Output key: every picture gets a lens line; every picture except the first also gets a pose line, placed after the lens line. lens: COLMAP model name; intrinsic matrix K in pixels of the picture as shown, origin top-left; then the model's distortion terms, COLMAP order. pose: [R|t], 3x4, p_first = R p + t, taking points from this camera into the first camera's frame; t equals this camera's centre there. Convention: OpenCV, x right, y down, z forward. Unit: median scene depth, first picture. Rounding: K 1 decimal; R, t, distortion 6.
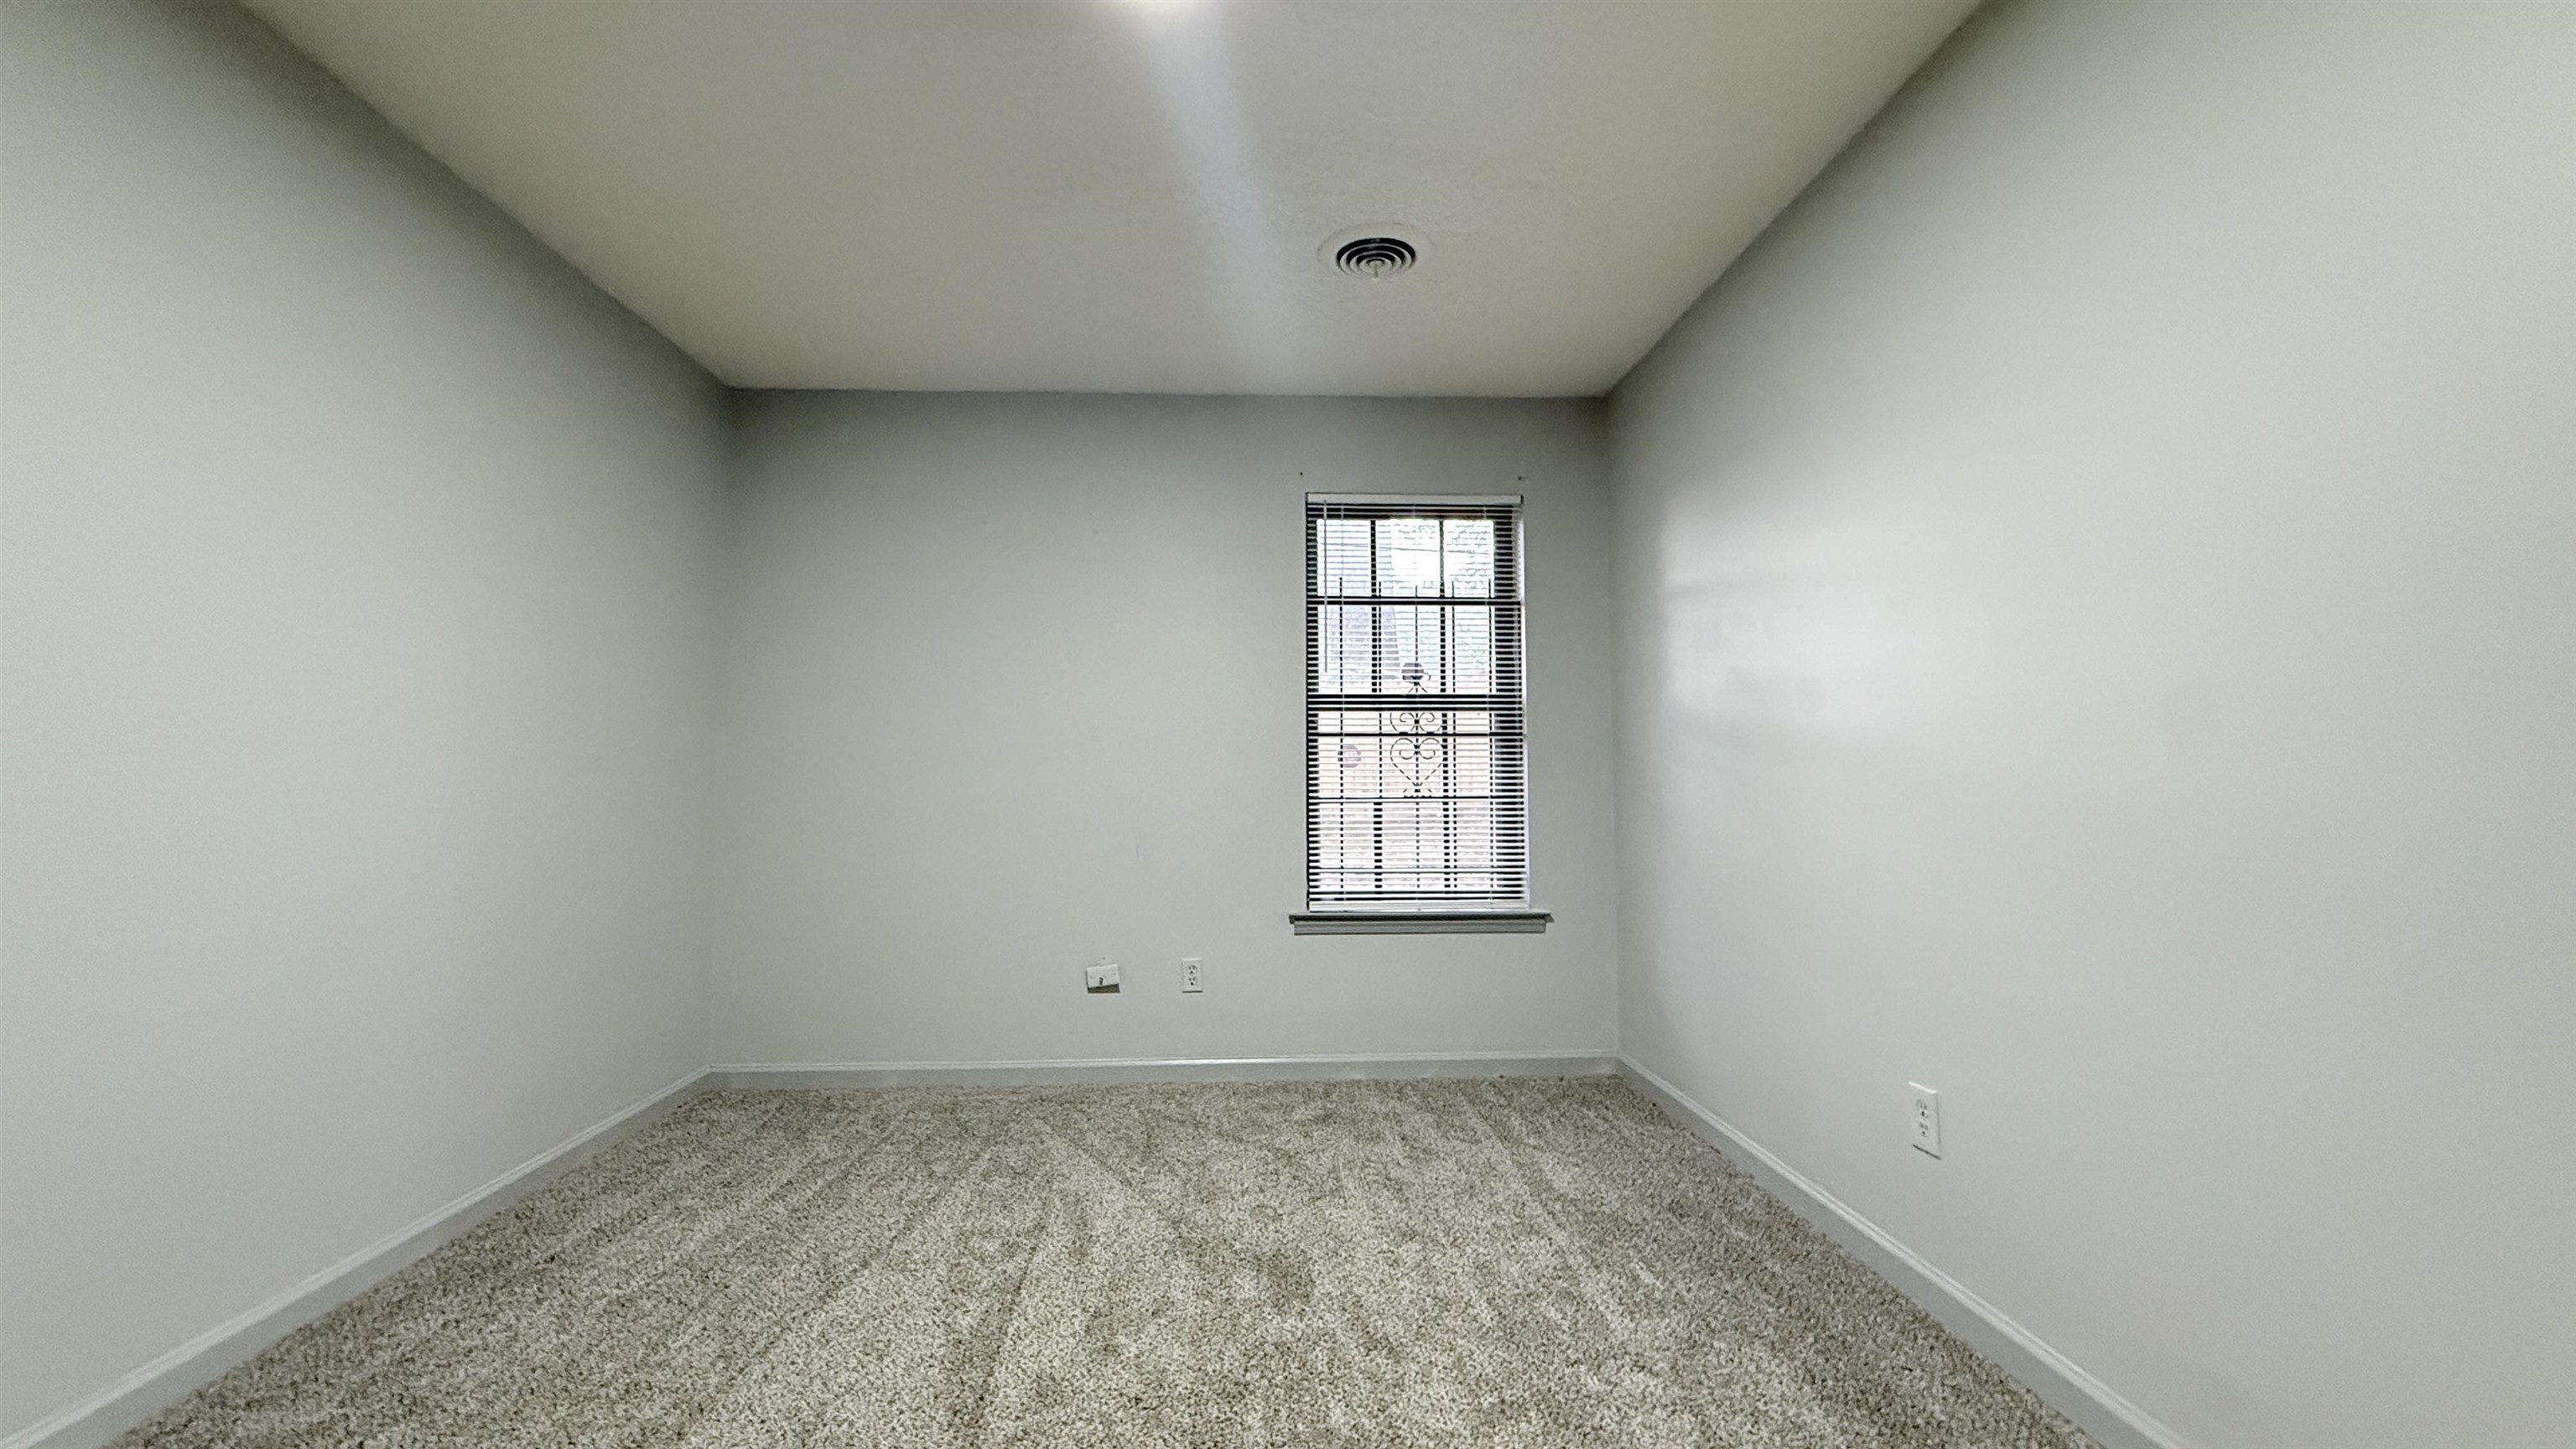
lens RADIAL K [[1018.0, 0, 1324.1], [0, 1018.0, 701.5], [0, 0, 1]] dist [0.000832, -0.000256]
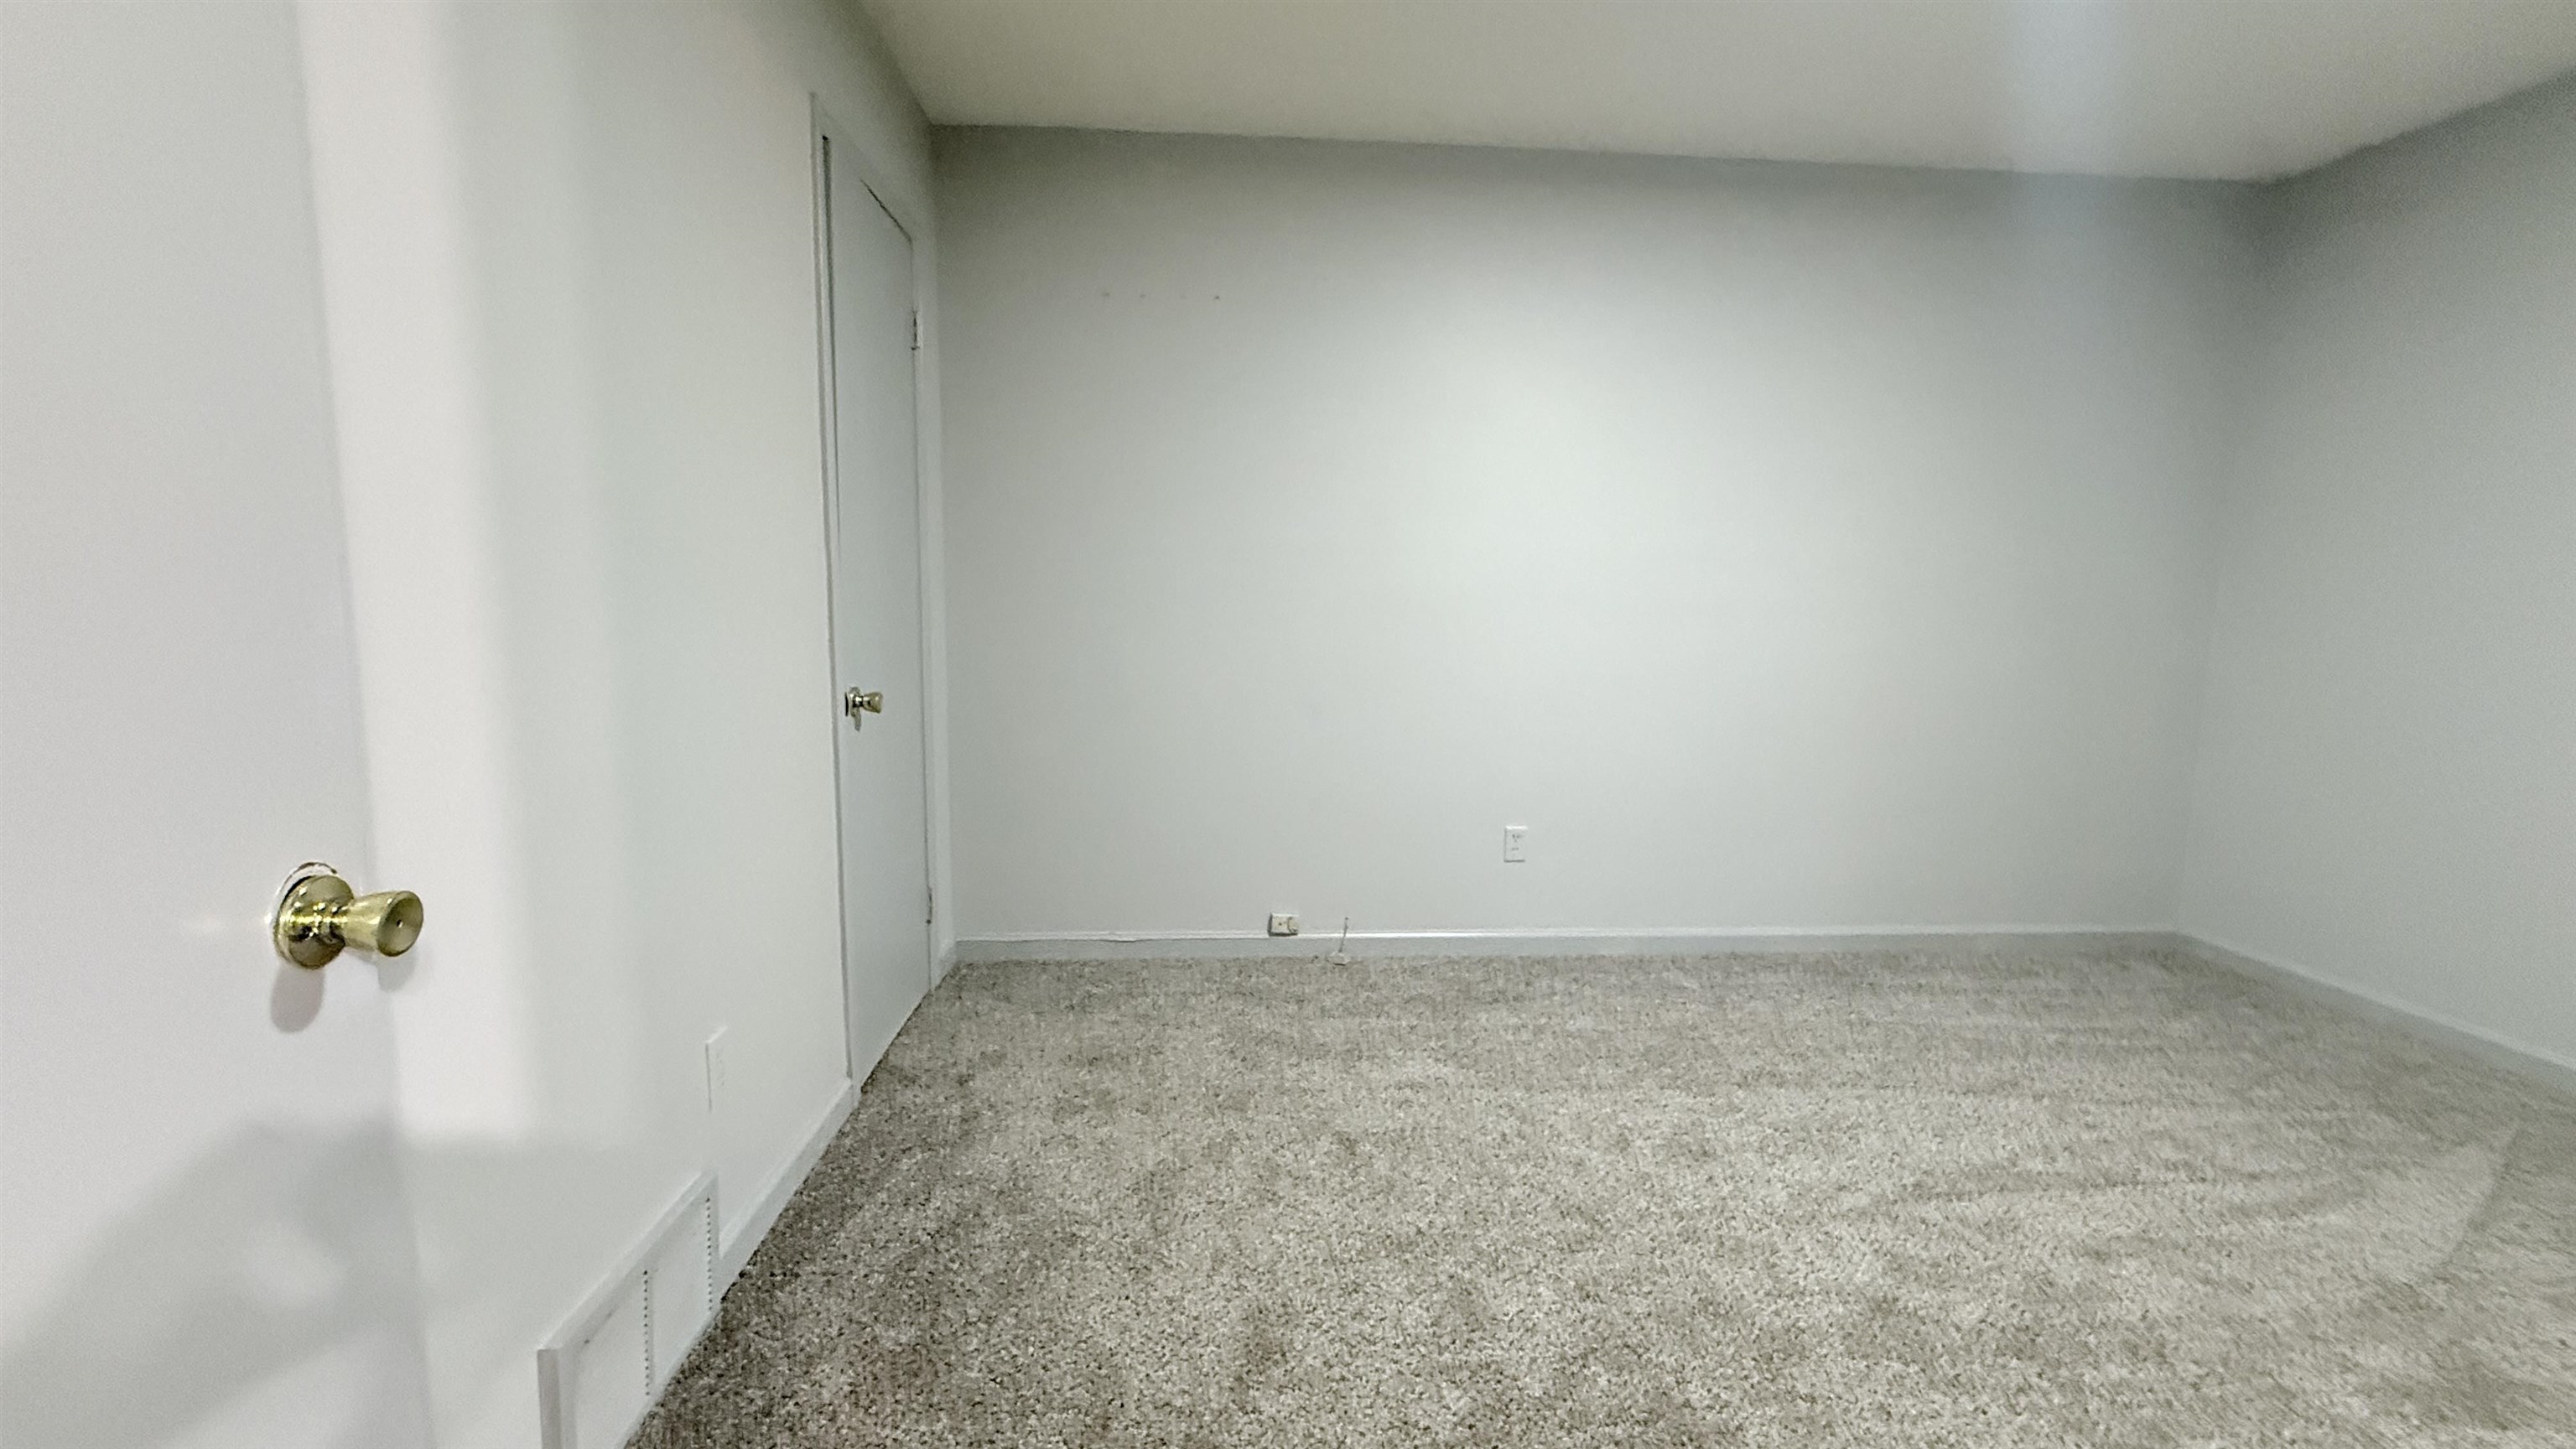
lens RADIAL K [[1034.1, 0, 1288.0], [0, 1034.1, 724.5], [0, 0, 1]] dist [0.000365, -0.000007]
pose [[0.011473, 0.119724, -0.992741, 0.530268], [0.066099, 0.990544, 0.120223, -0.027912], [0.997747, -0.066999, 0.003451, 0.192678]]
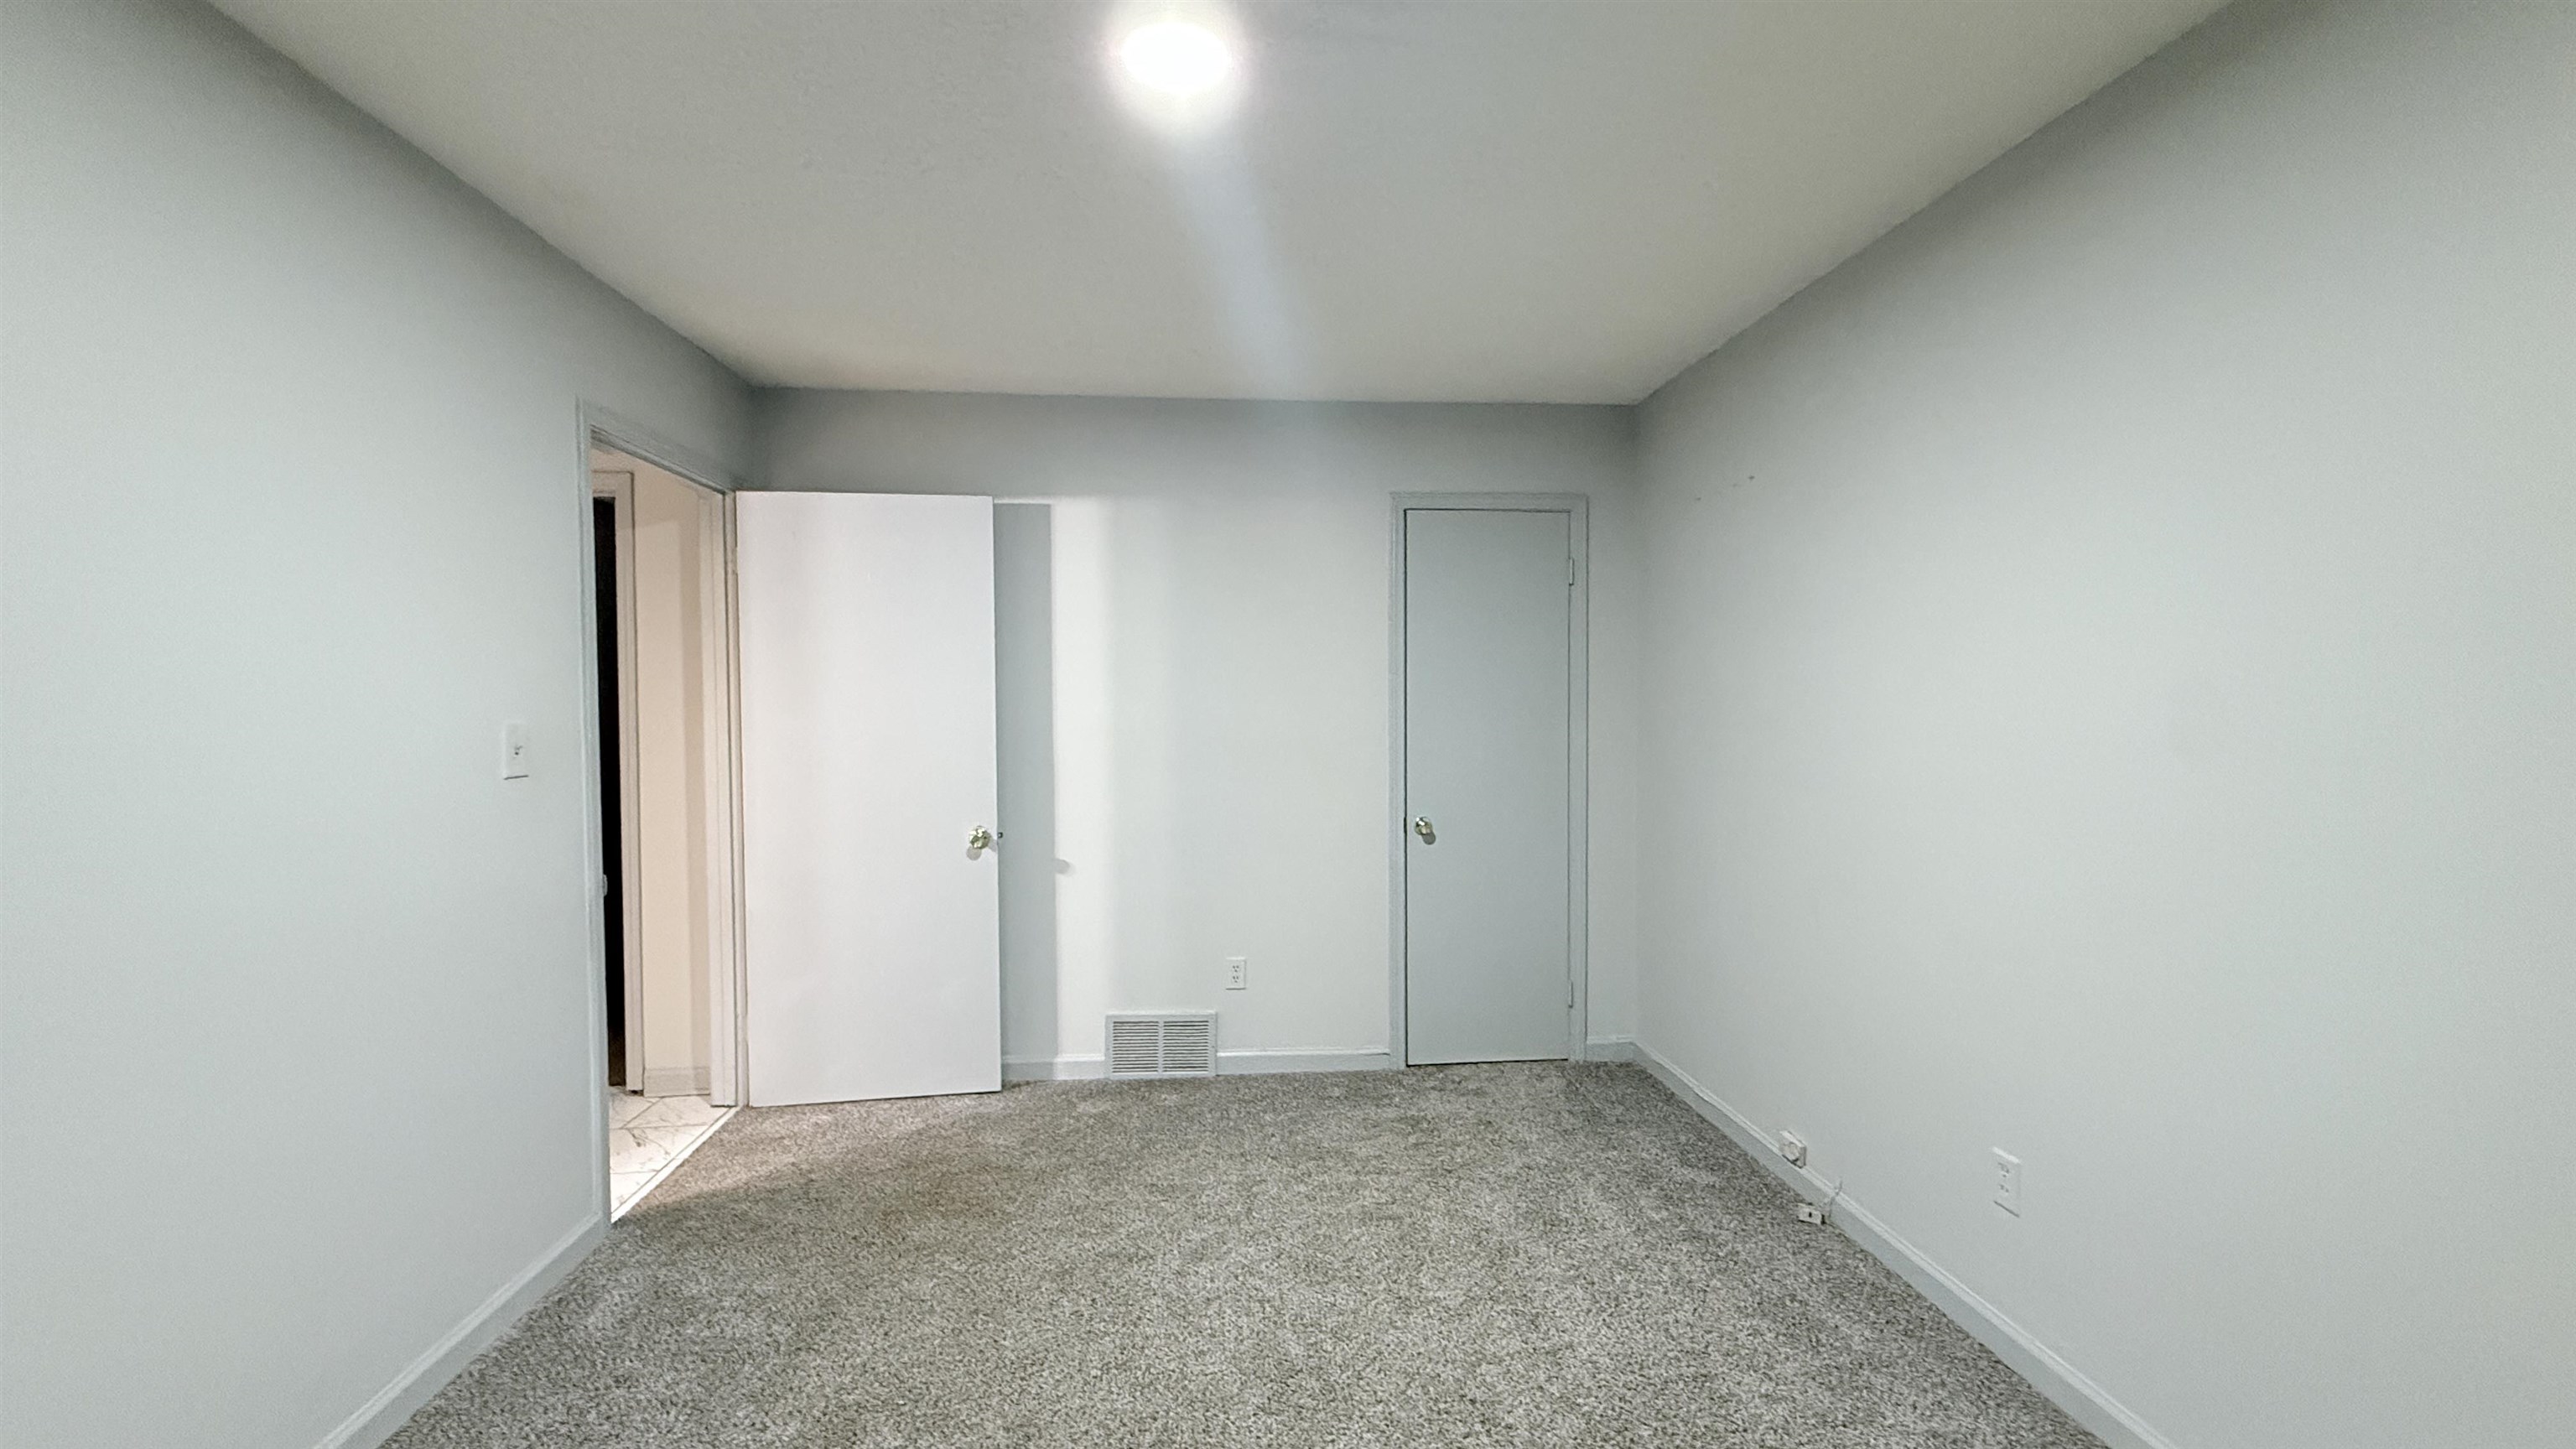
lens RADIAL K [[1063.7, 0, 1288.0], [0, 1063.7, 724.5], [0, 0, 1]] dist [-0.000085, 0.000209]
pose [[-0.999905, 0.006477, -0.012206, -0.148133], [0.007109, 0.998595, -0.052508, -0.024737], [0.011848, -0.052589, -0.998546, 1.305444]]
